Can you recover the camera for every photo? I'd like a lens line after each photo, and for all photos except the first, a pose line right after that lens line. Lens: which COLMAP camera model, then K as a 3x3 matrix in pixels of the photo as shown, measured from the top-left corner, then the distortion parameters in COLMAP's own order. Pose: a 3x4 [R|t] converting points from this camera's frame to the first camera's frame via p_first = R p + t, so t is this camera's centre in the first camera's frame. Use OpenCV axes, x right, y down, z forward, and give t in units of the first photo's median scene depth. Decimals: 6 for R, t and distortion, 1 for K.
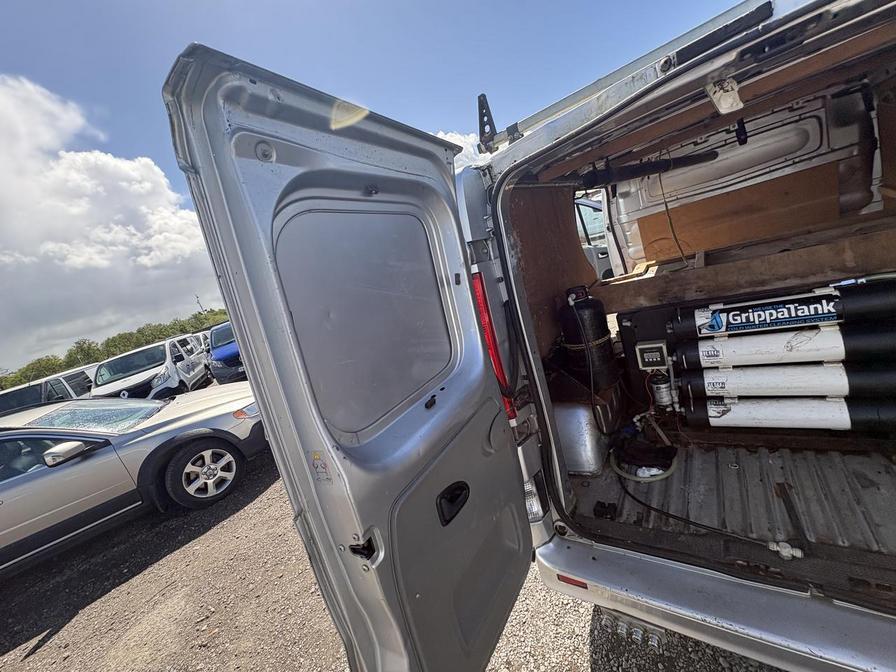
lens RADIAL K [[358.1, 0, 448.0], [0, 358.1, 336.0], [0, 0, 1]] dist [0.000550, 0.000561]
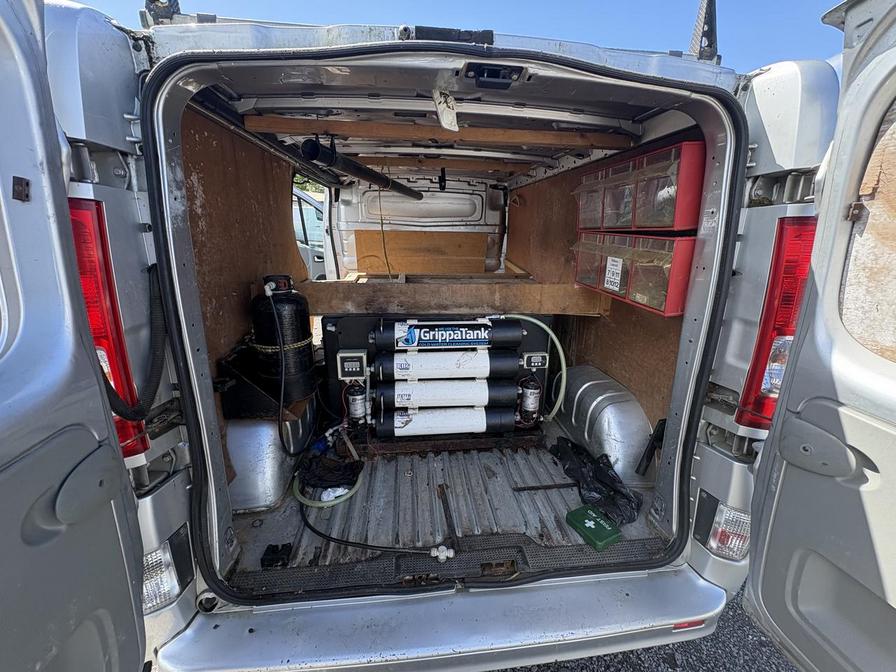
lens RADIAL K [[358.1, 0, 448.0], [0, 358.1, 336.0], [0, 0, 1]] dist [0.000550, 0.000561]
pose [[0.710790, 0.114128, 0.694084, 0.100540], [-0.100460, 0.993105, -0.060418, 0.011864], [-0.696194, -0.026784, 0.717354, 0.175570]]
